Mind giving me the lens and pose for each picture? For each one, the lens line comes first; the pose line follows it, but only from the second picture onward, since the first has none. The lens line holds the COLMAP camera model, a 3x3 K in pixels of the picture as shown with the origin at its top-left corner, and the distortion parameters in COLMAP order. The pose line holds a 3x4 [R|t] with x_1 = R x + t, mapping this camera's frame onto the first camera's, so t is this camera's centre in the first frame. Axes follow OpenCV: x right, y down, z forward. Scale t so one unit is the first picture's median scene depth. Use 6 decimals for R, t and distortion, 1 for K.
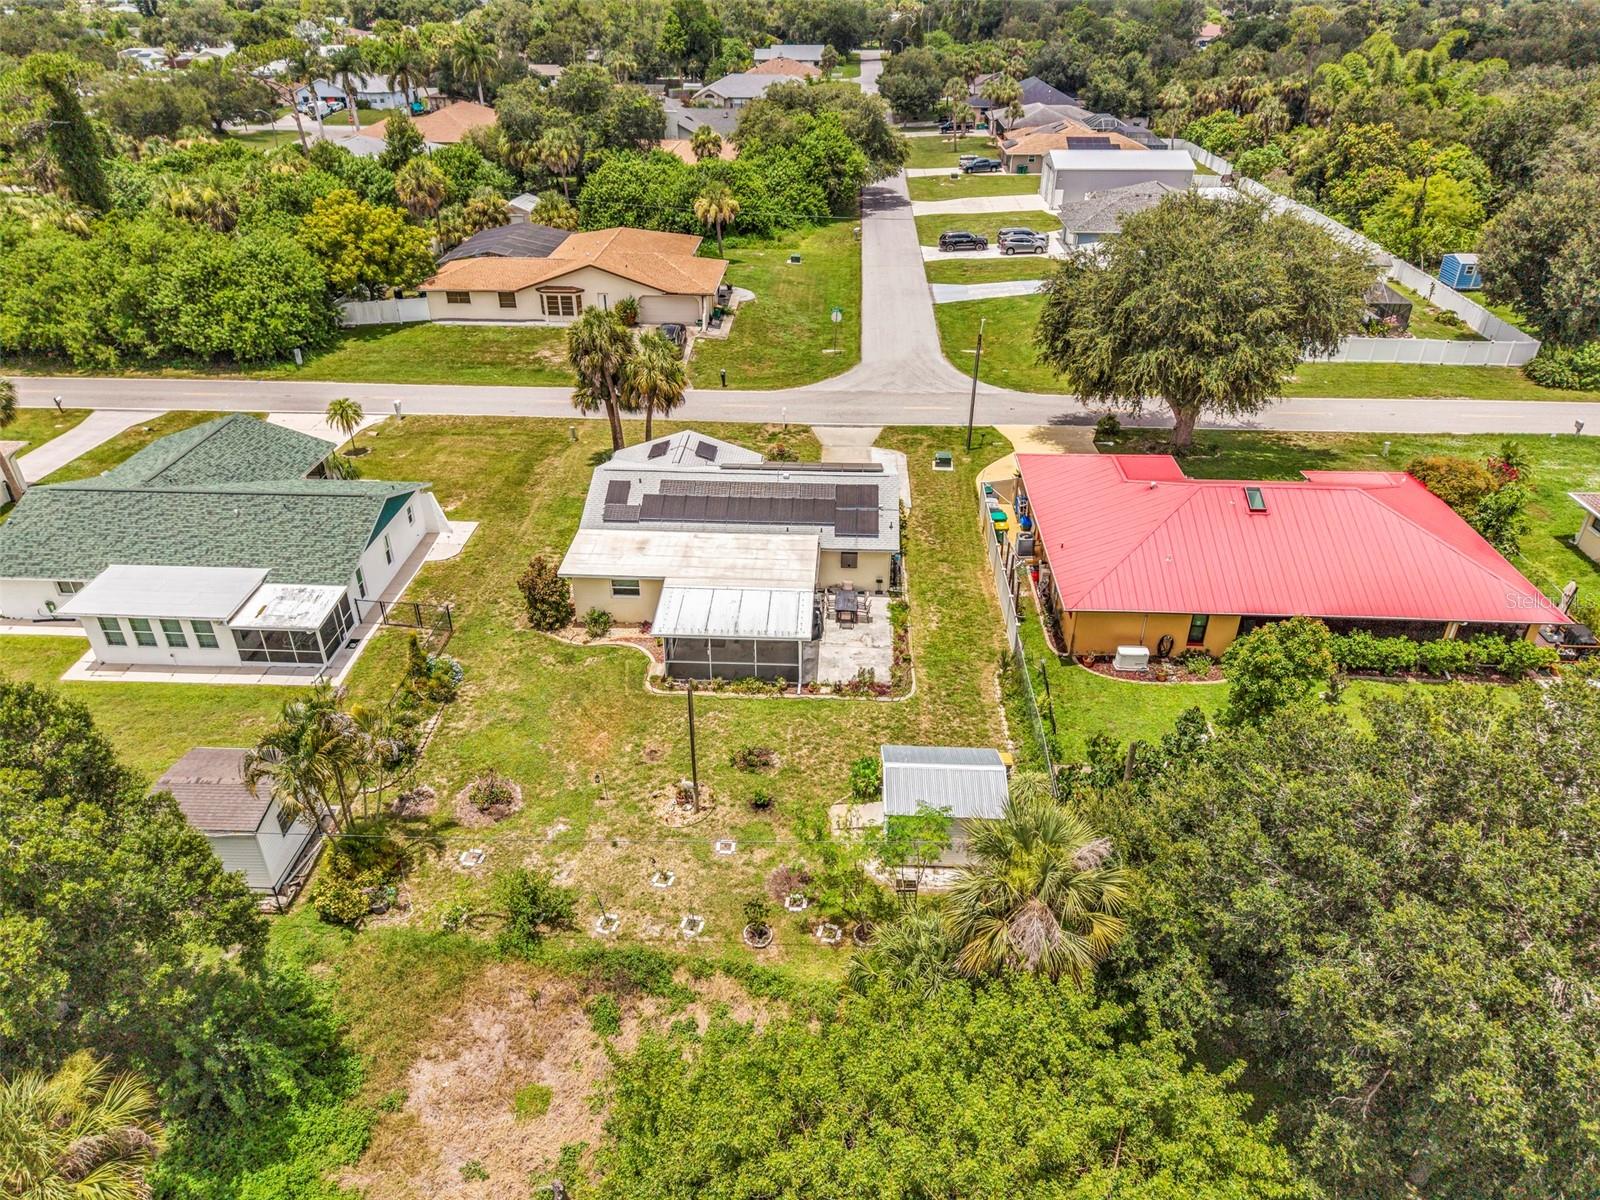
lens RADIAL K [[1068.7, 0, 800.0], [0, 1068.7, 600.0], [0, 0, 1]] dist [0.027149, -0.025285]
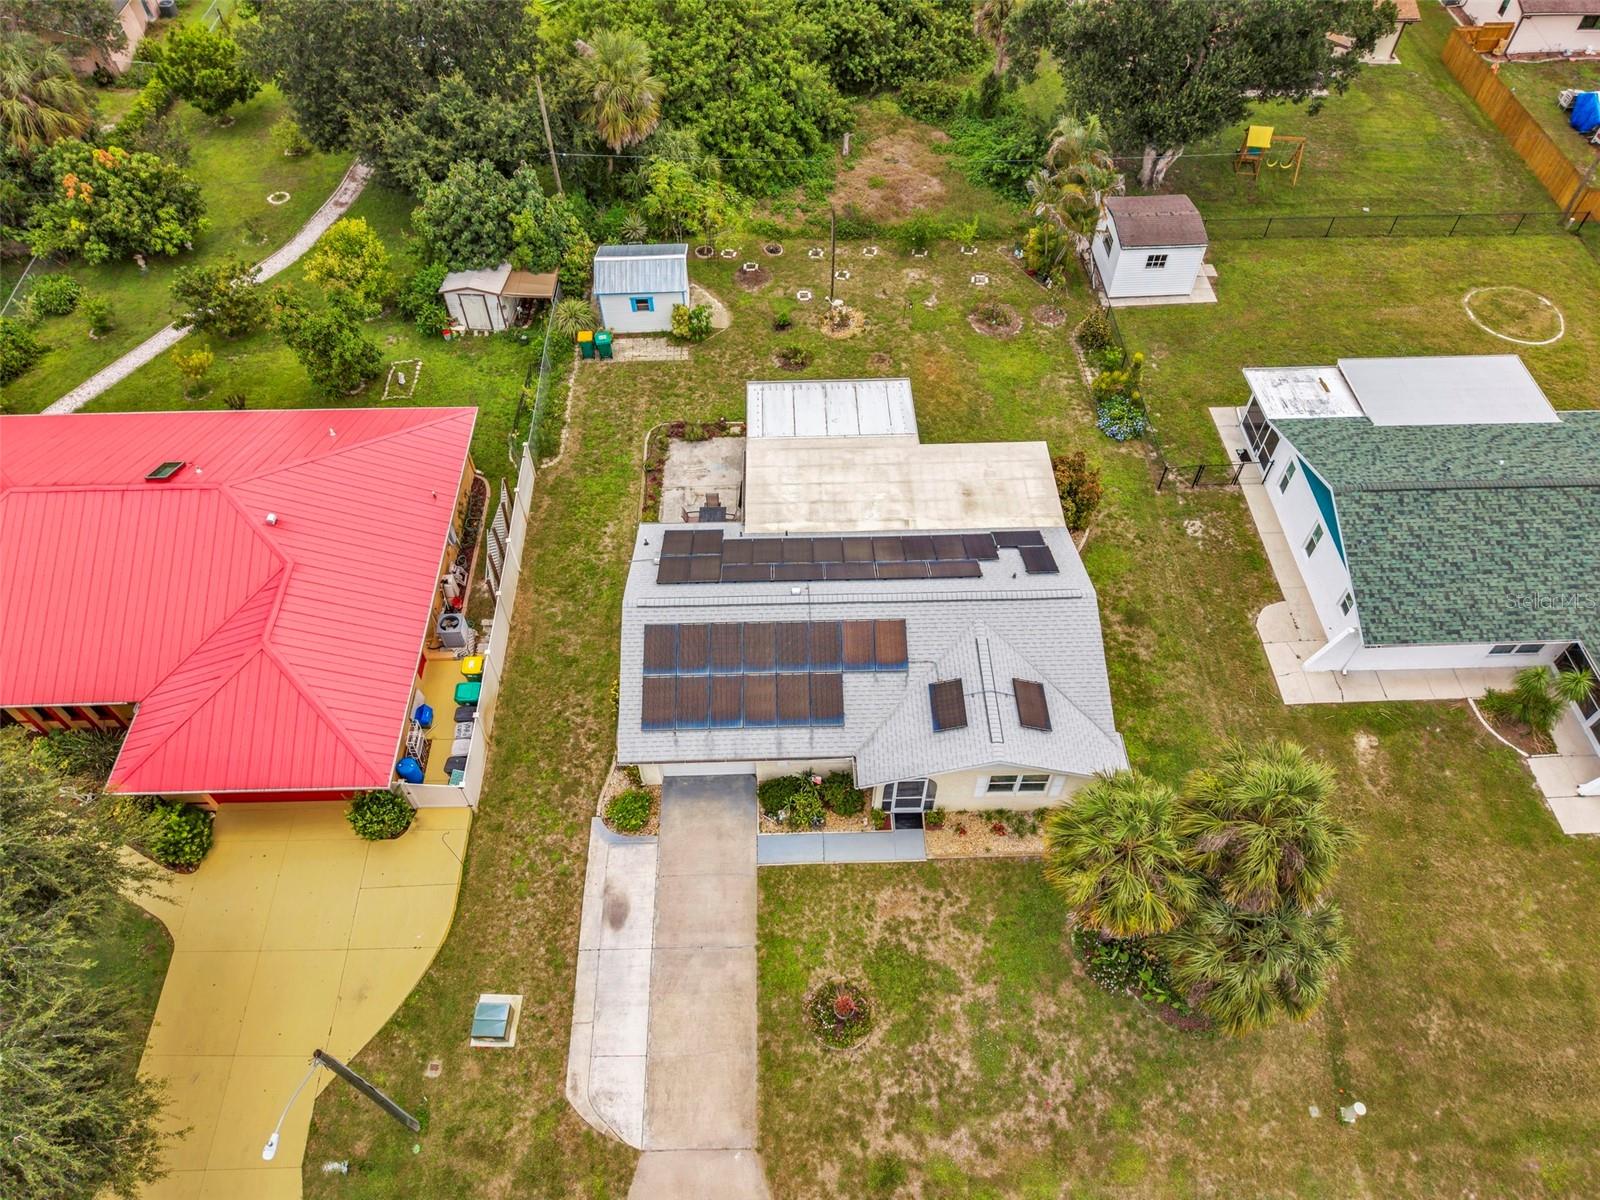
lens RADIAL K [[1072.0, 0, 800.0], [0, 1072.0, 600.0], [0, 0, 1]] dist [0.023851, -0.024264]
pose [[-0.997377, 0.059543, -0.041149, 0.009488], [-0.033458, 0.124842, 0.991612, -0.627897], [0.064181, 0.990388, -0.122523, 0.892674]]
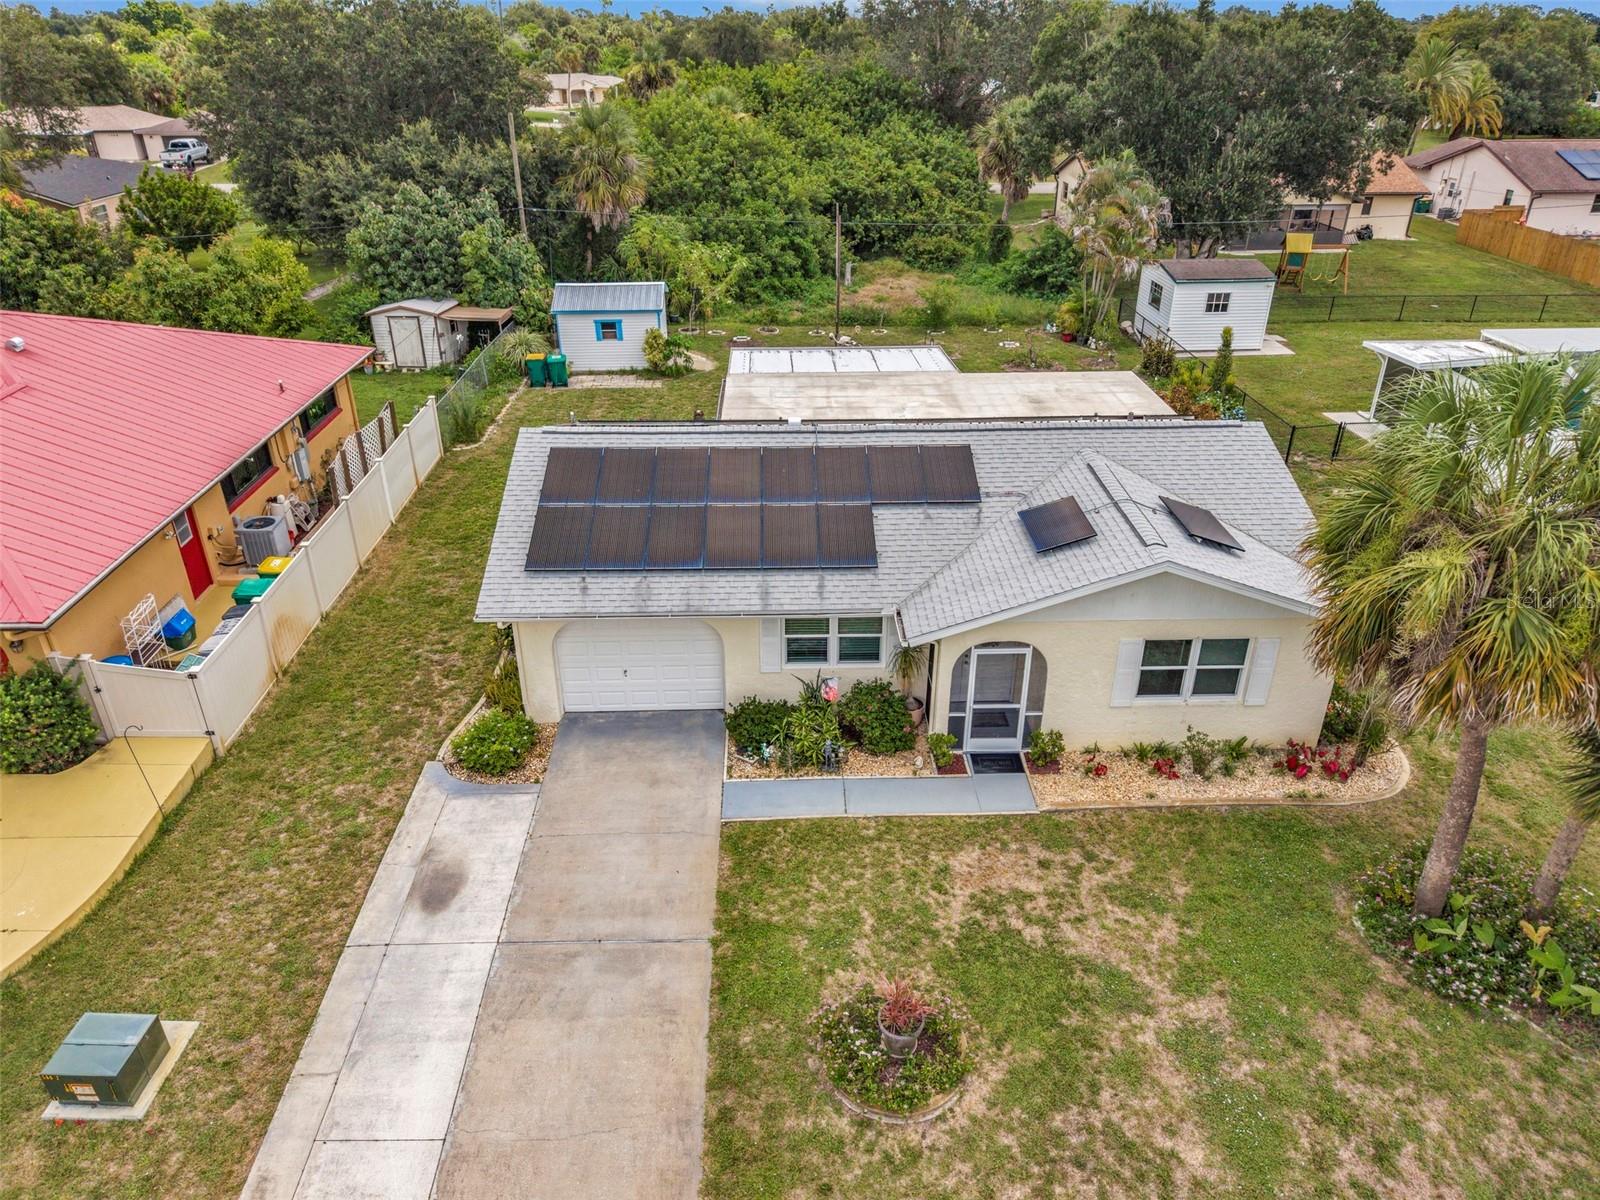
lens RADIAL K [[1072.0, 0, 800.0], [0, 1072.0, 600.0], [0, 0, 1]] dist [0.023851, -0.024264]
pose [[-0.997222, 0.036617, -0.064869, 0.011914], [-0.036790, 0.515104, 0.856338, -0.363093], [0.064770, 0.856345, -0.512326, 1.048383]]
